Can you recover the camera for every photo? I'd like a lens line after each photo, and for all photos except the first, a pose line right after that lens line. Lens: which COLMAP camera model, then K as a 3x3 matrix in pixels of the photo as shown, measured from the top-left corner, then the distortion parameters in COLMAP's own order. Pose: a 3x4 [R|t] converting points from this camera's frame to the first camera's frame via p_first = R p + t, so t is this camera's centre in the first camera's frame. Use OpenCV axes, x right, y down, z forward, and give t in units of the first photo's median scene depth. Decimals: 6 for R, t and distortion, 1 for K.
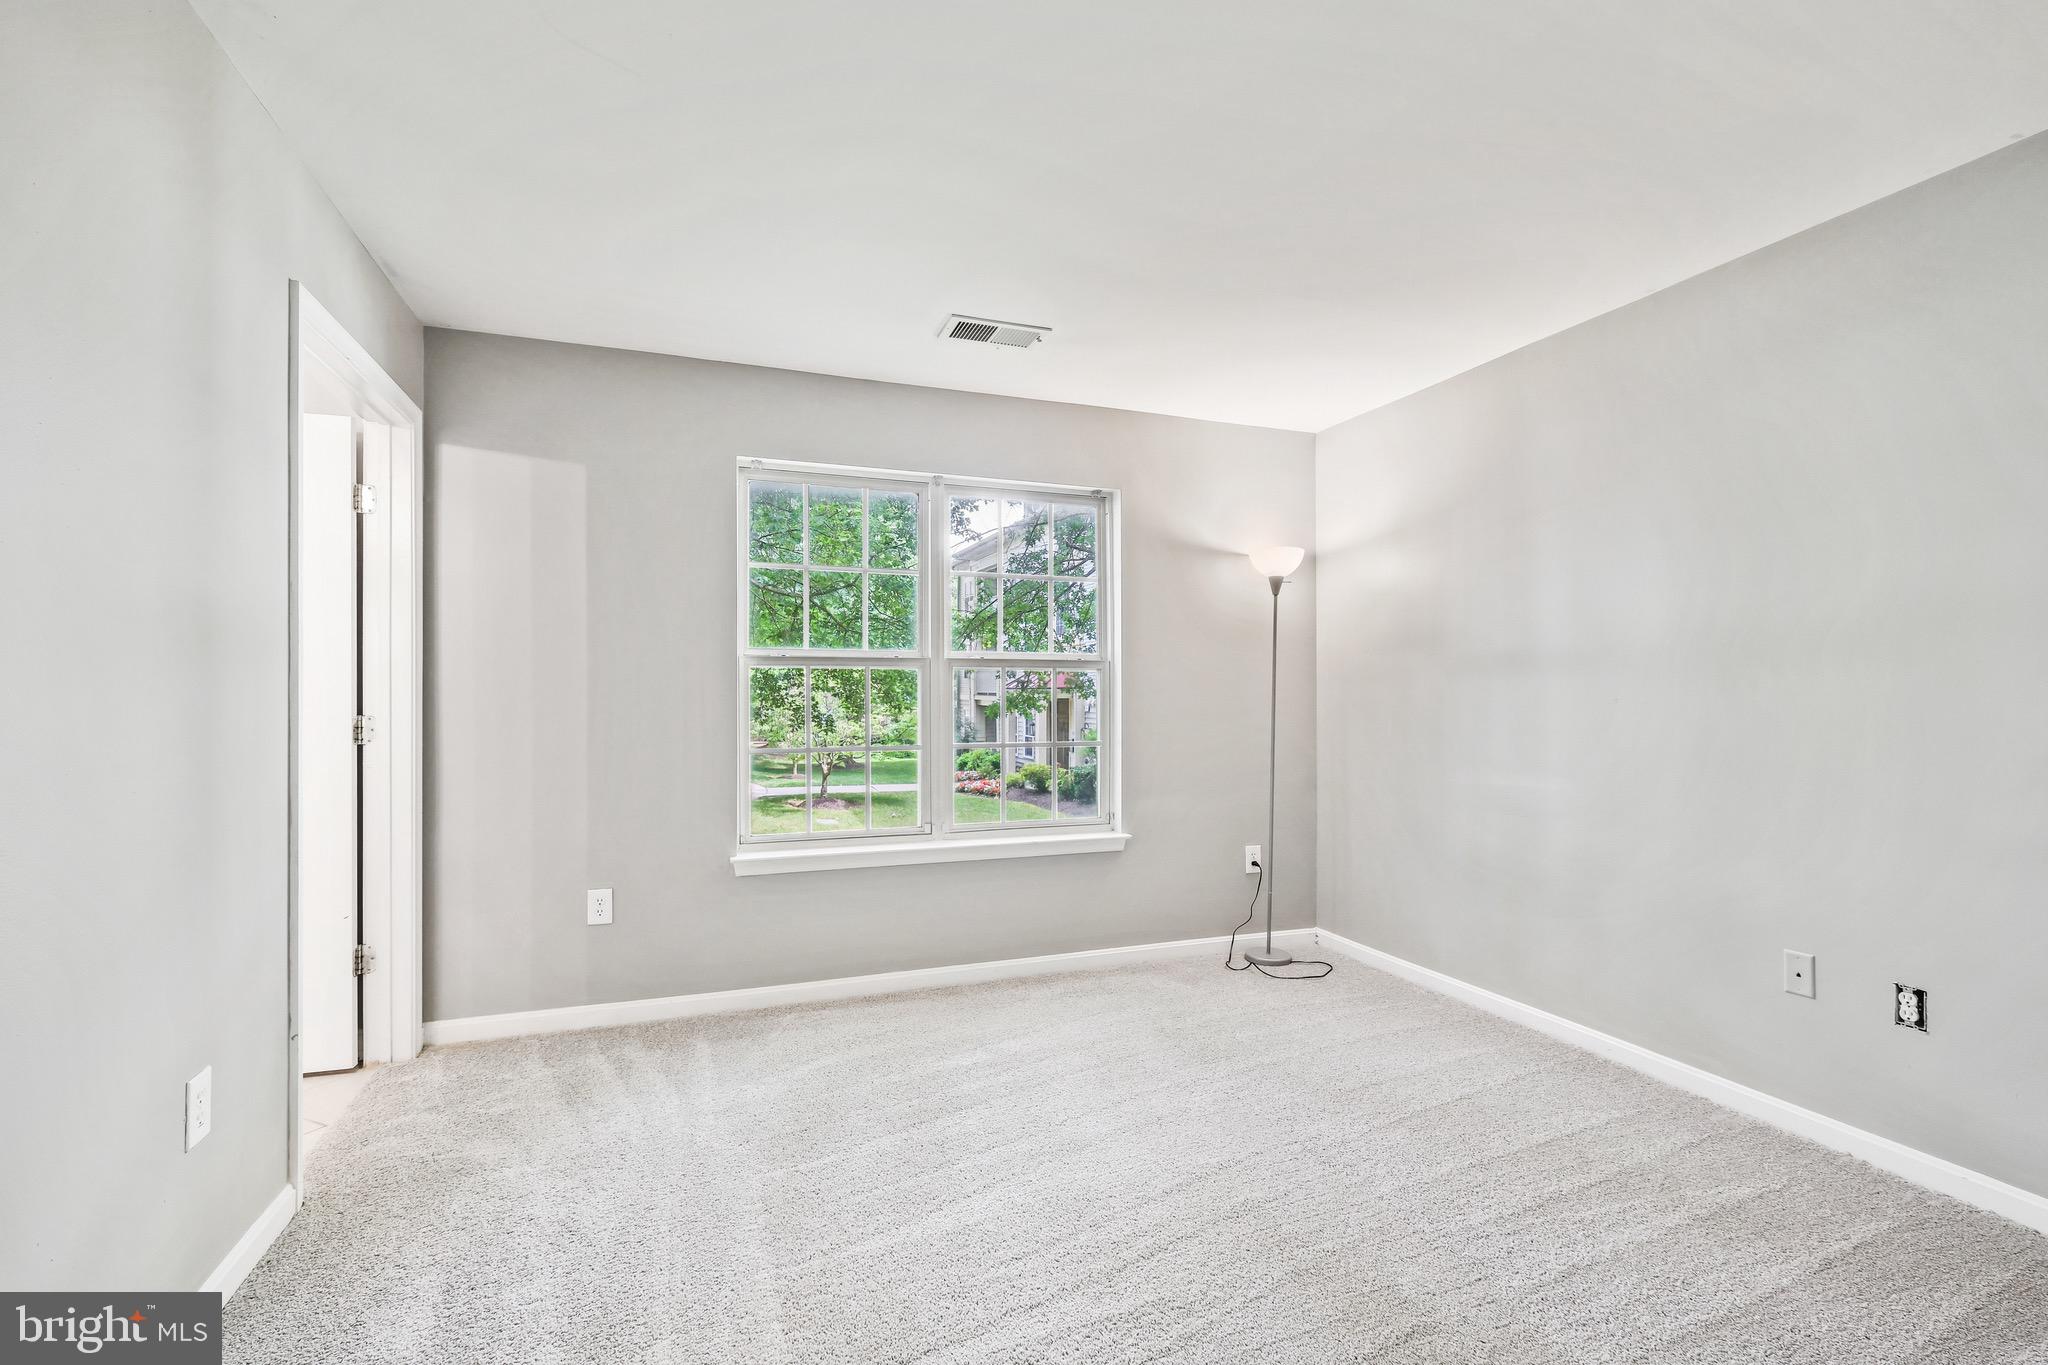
lens RADIAL K [[890.1, 0, 1024.0], [0, 890.1, 682.5], [0, 0, 1]] dist [-0.001669, -0.000443]
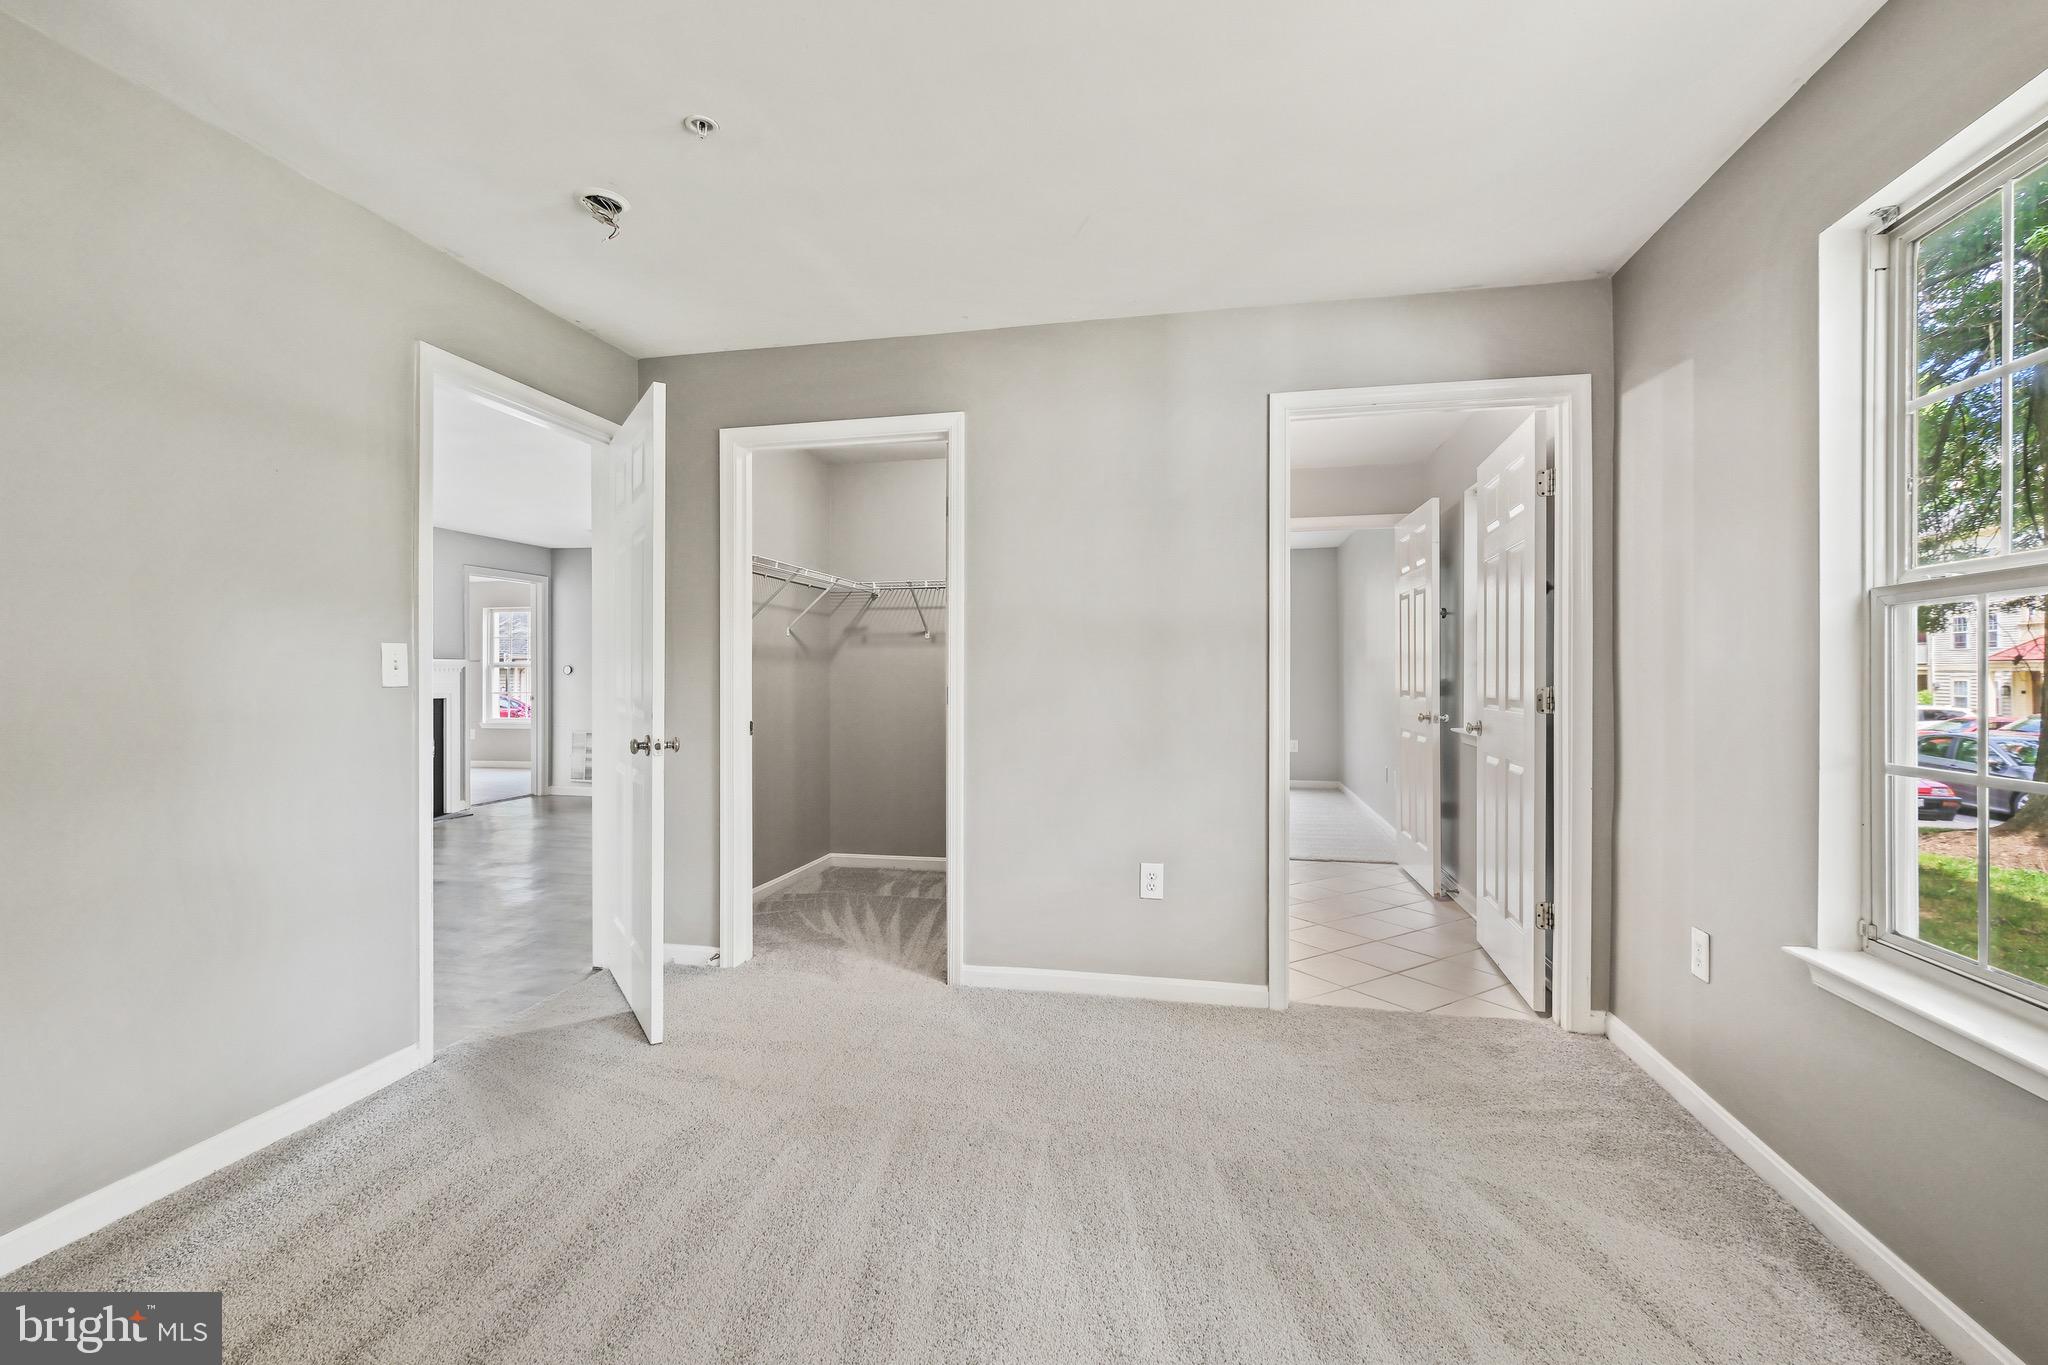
lens RADIAL K [[890.1, 0, 1024.0], [0, 890.1, 682.5], [0, 0, 1]] dist [-0.001669, -0.000443]
pose [[-0.521952, 0.002968, -0.852970, 0.345004], [0.008571, 0.999962, -0.001765, 0.015650], [0.852932, -0.008232, -0.521957, 0.705408]]
